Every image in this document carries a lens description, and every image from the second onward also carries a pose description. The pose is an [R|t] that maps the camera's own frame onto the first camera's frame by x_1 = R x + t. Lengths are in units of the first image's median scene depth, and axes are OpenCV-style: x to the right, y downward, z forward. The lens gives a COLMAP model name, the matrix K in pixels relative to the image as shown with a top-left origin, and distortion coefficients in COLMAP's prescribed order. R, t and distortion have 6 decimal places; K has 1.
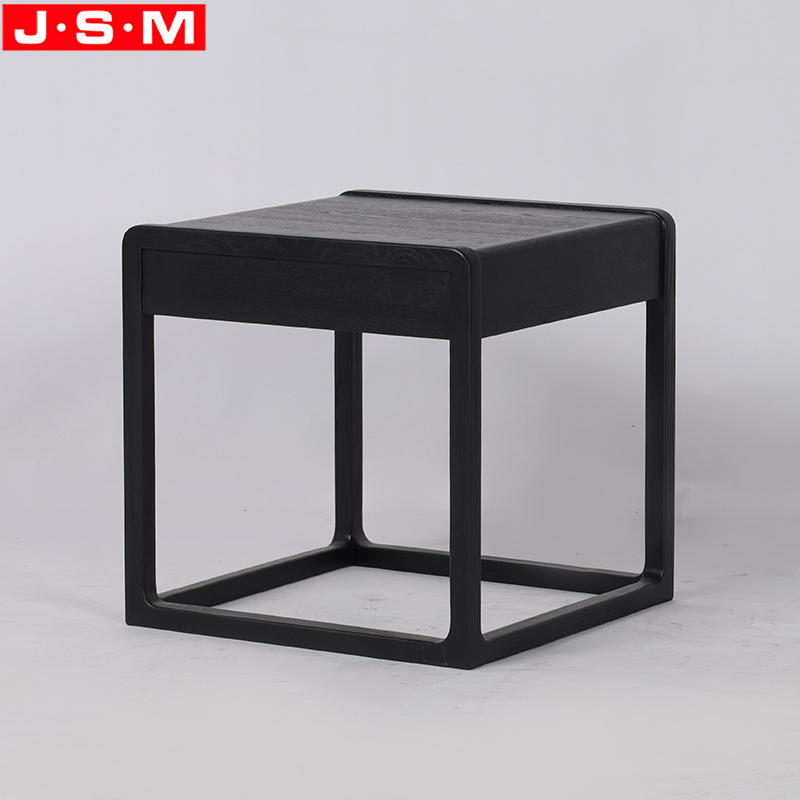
lens RADIAL K [[3753.0, 0, 400.0], [0, 3753.0, 400.0], [0, 0, 1]] dist [0.152772, 0.377114]
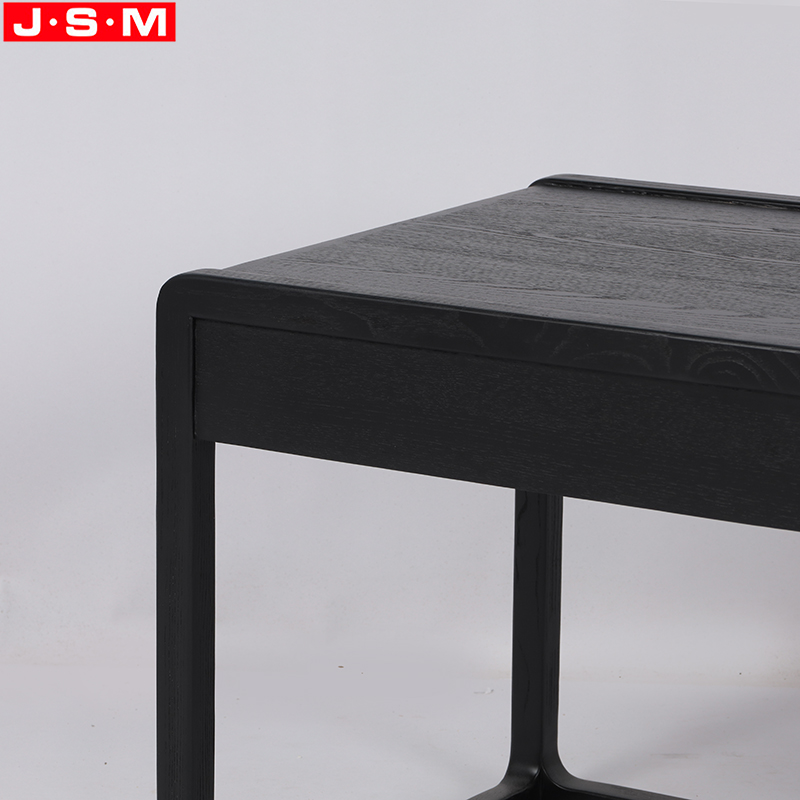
lens RADIAL K [[3753.0, 0, 400.0], [0, 3753.0, 400.0], [0, 0, 1]] dist [0.152772, 0.377114]
pose [[0.999920, 0.012101, -0.003798, -0.037867], [-0.011947, 0.999191, 0.038391, -0.049261], [0.004259, -0.038342, 0.999256, 0.476442]]
